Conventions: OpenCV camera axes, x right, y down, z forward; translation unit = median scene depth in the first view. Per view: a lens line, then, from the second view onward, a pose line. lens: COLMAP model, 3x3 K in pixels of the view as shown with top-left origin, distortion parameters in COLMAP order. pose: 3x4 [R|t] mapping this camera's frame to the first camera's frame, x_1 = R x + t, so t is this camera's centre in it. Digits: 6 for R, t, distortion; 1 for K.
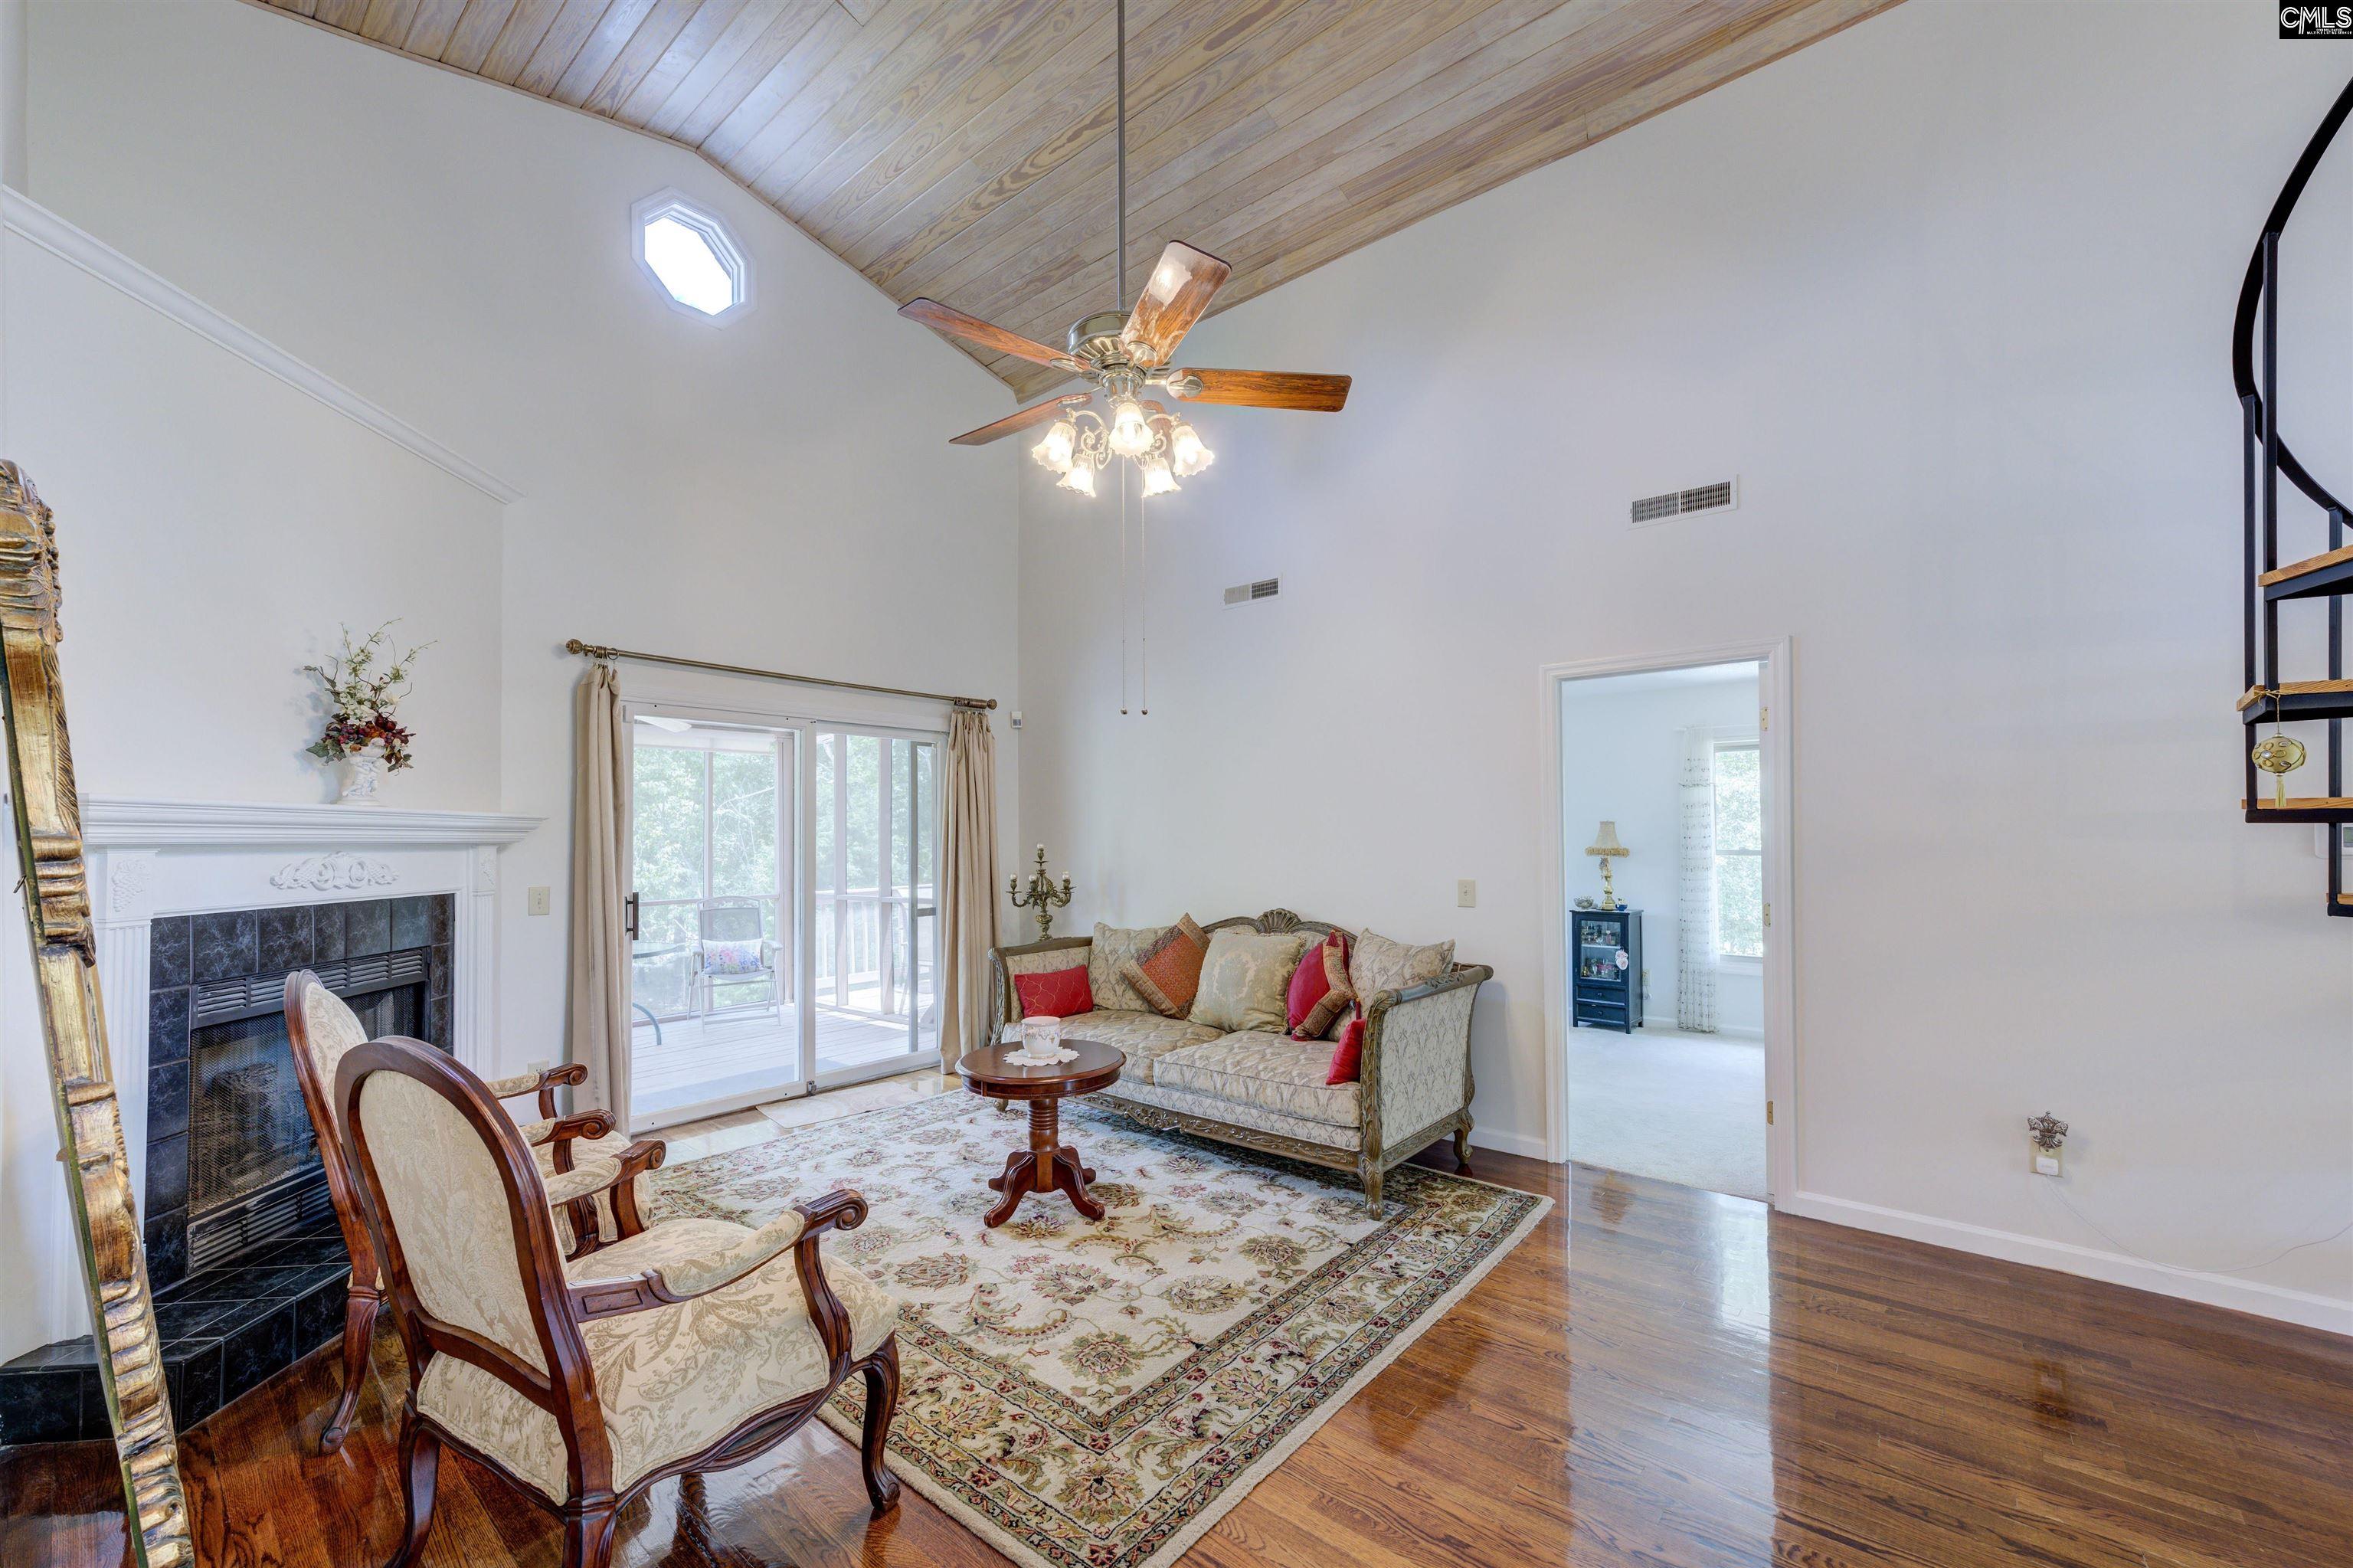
lens RADIAL K [[936.7, 0, 1160.2], [0, 936.7, 833.1], [0, 0, 1]] dist [-0.001759, 0.001315]
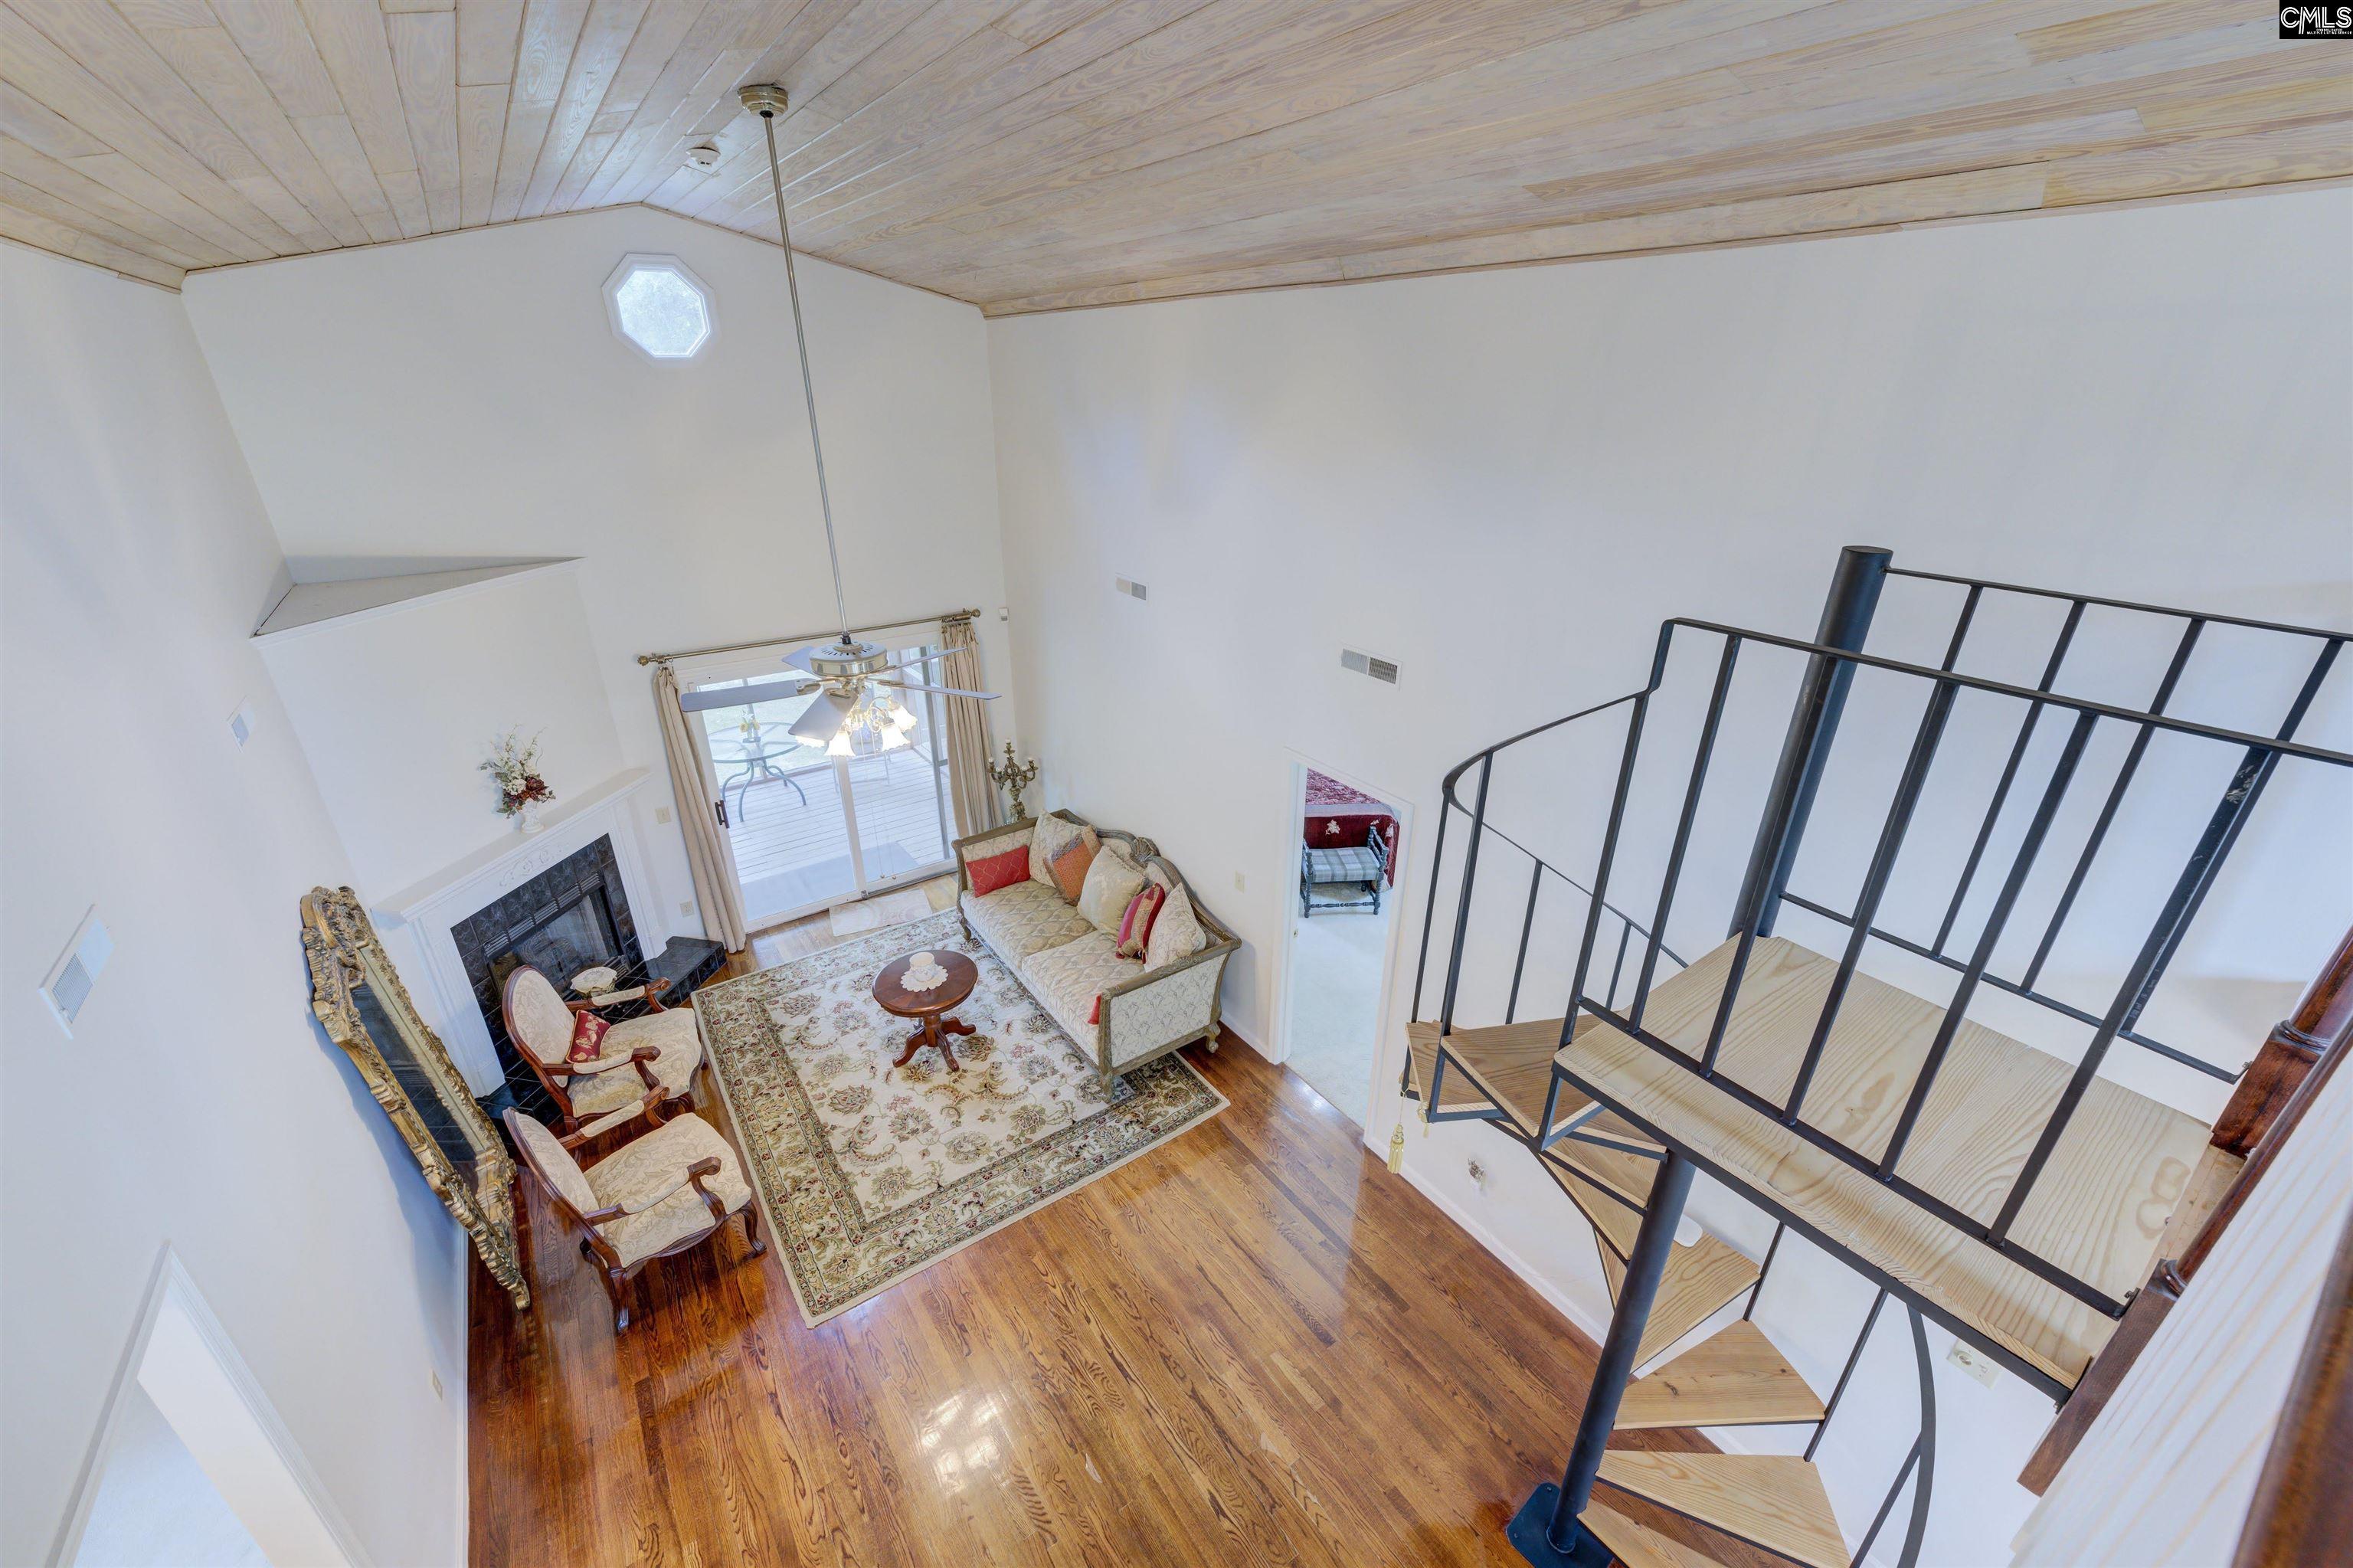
lens RADIAL K [[936.7, 0, 1171.8], [0, 936.7, 790.2], [0, 0, 1]] dist [-0.001759, 0.001315]
pose [[0.965269, 0.108298, -0.237755, 0.673732], [0.004439, 0.903109, 0.429389, -0.792996], [0.261220, -0.415531, 0.871262, -0.182459]]
